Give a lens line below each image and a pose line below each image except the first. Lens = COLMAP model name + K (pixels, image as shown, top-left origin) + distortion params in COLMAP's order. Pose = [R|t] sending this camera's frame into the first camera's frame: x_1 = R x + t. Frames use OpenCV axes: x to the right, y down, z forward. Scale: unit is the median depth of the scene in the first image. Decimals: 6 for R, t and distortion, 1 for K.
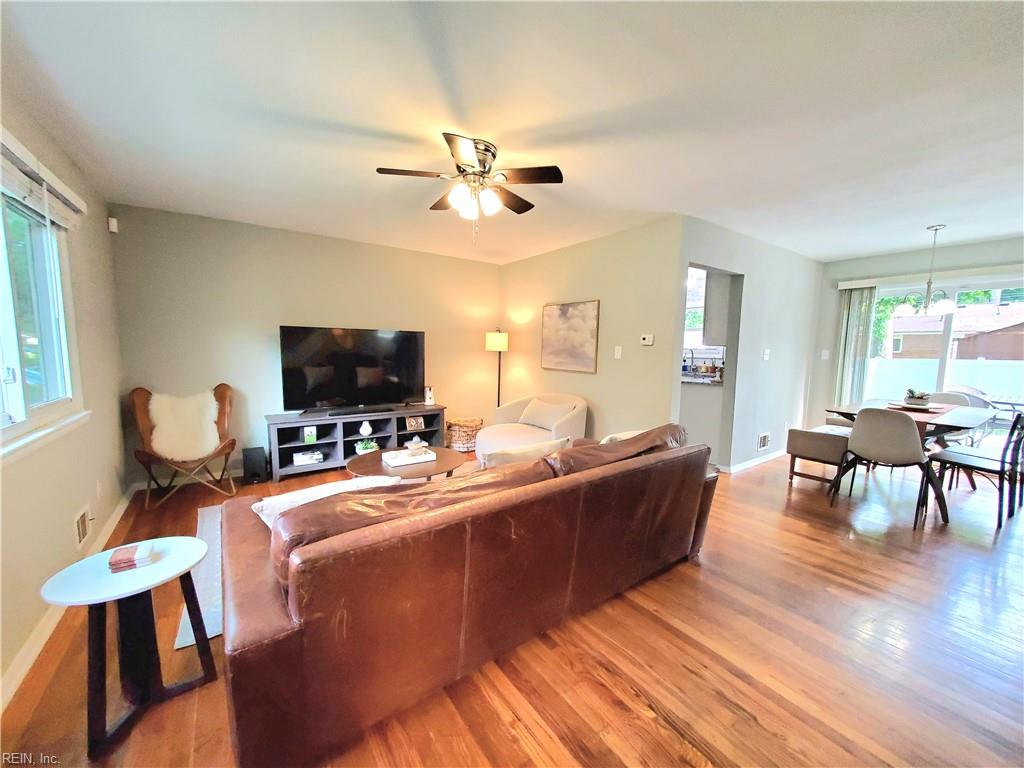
lens RADIAL K [[409.4, 0, 520.3], [0, 409.4, 393.8], [0, 0, 1]] dist [0.000868, 0.000077]
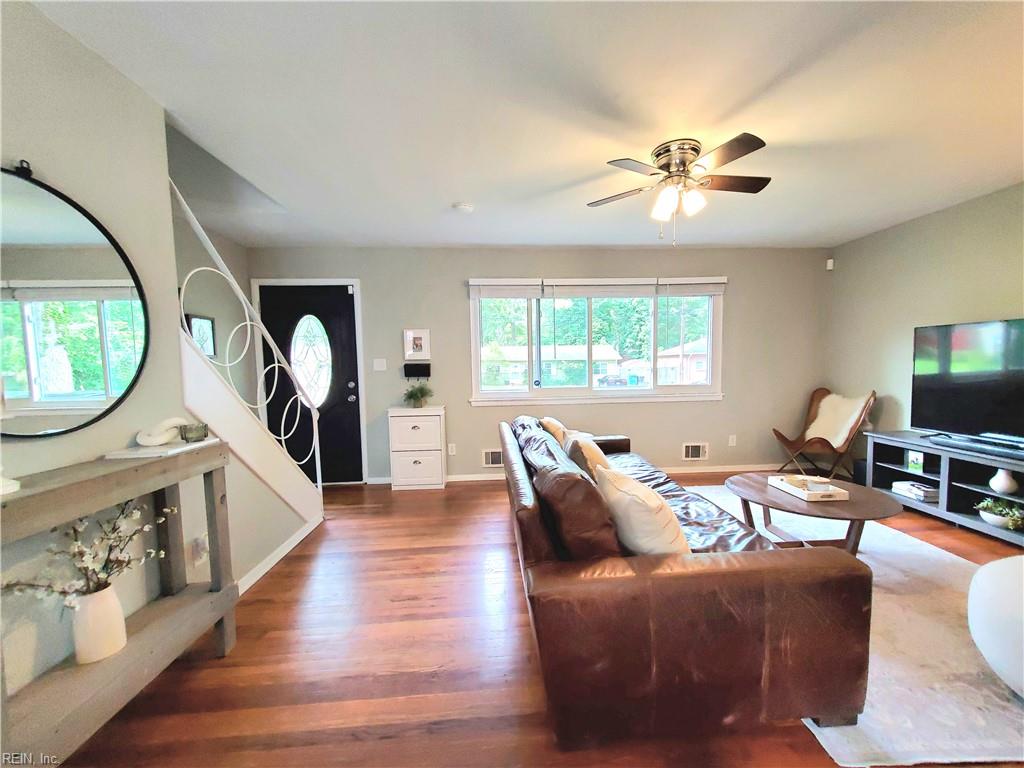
lens RADIAL K [[404.4, 0, 517.1], [0, 404.4, 391.0], [0, 0, 1]] dist [0.016394, -0.000011]
pose [[-0.577419, 0.050529, -0.814883, 0.545600], [-0.075606, 0.990485, 0.114992, -0.066241], [0.812939, 0.128009, -0.568105, 0.783922]]
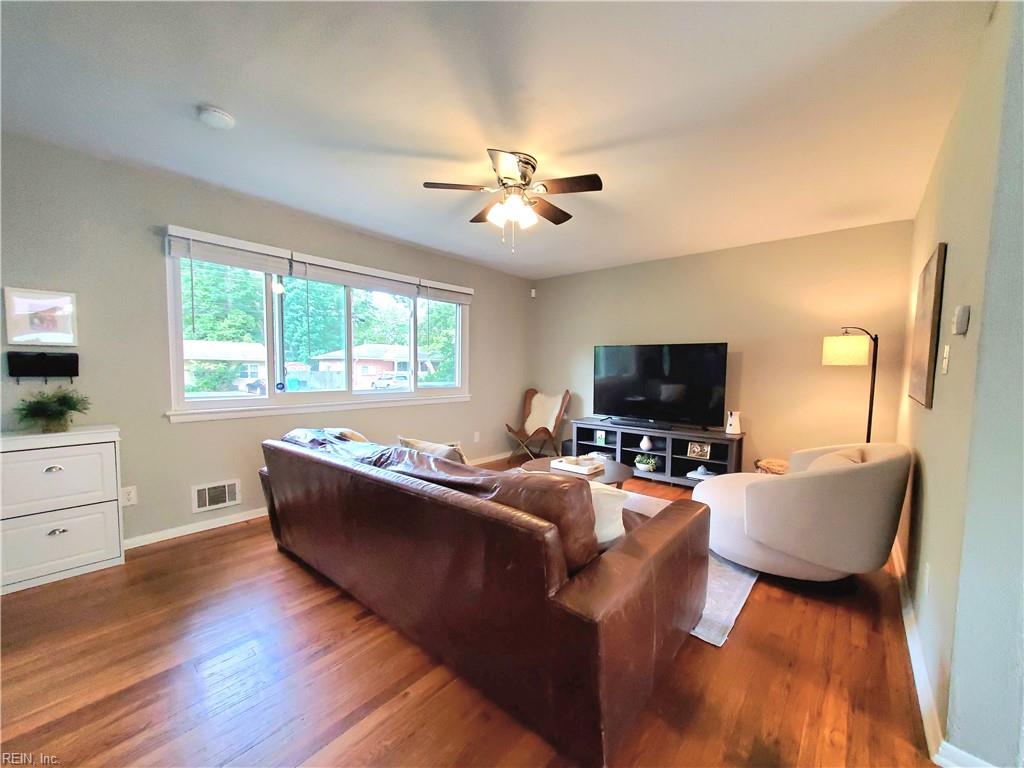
lens RADIAL K [[409.4, 0, 520.3], [0, 409.4, 393.8], [0, 0, 1]] dist [0.000868, 0.000077]
pose [[0.201560, 0.050241, -0.978187, 0.547347], [-0.111937, 0.993322, 0.027954, -0.029423], [0.973059, 0.103861, 0.205838, 0.511583]]
